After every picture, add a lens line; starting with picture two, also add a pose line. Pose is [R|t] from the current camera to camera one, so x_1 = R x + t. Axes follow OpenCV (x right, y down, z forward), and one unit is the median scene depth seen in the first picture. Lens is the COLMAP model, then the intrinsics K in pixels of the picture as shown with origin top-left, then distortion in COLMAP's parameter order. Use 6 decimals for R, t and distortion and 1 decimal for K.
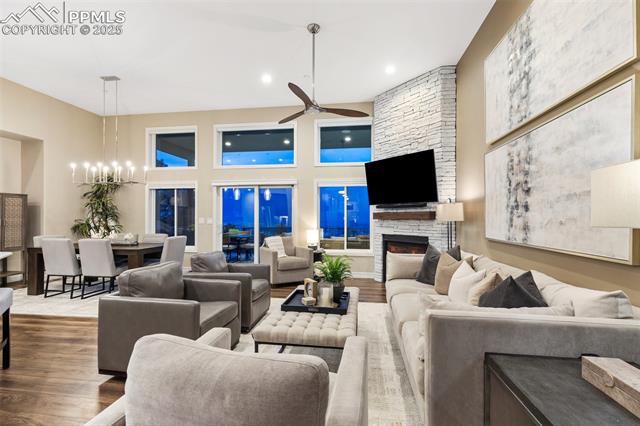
lens RADIAL K [[284.6, 0, 325.6], [0, 284.6, 217.4], [0, 0, 1]] dist [0.000523, -0.000538]
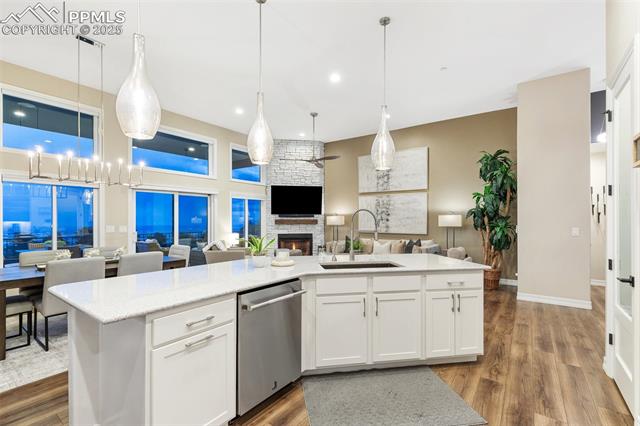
lens RADIAL K [[284.6, 0, 323.9], [0, 284.6, 219.1], [0, 0, 1]] dist [0.000523, -0.000538]
pose [[0.459573, -0.000218, 0.888140, -0.940528], [-0.001328, 0.999999, 0.000933, -0.019618], [-0.888139, -0.001608, 0.459572, 0.094570]]
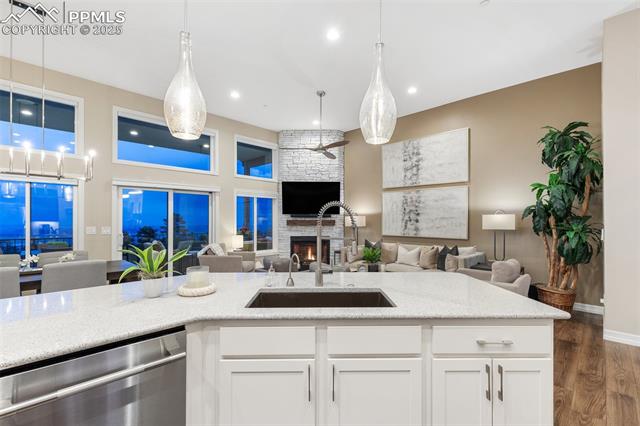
lens RADIAL K [[284.6, 0, 322.4], [0, 284.6, 218.2], [0, 0, 1]] dist [0.000523, -0.000538]
pose [[0.591111, 0.004220, 0.806579, -0.724666], [-0.002483, 0.999991, -0.003412, -0.020253], [-0.806586, 0.000014, 0.591117, 0.091546]]
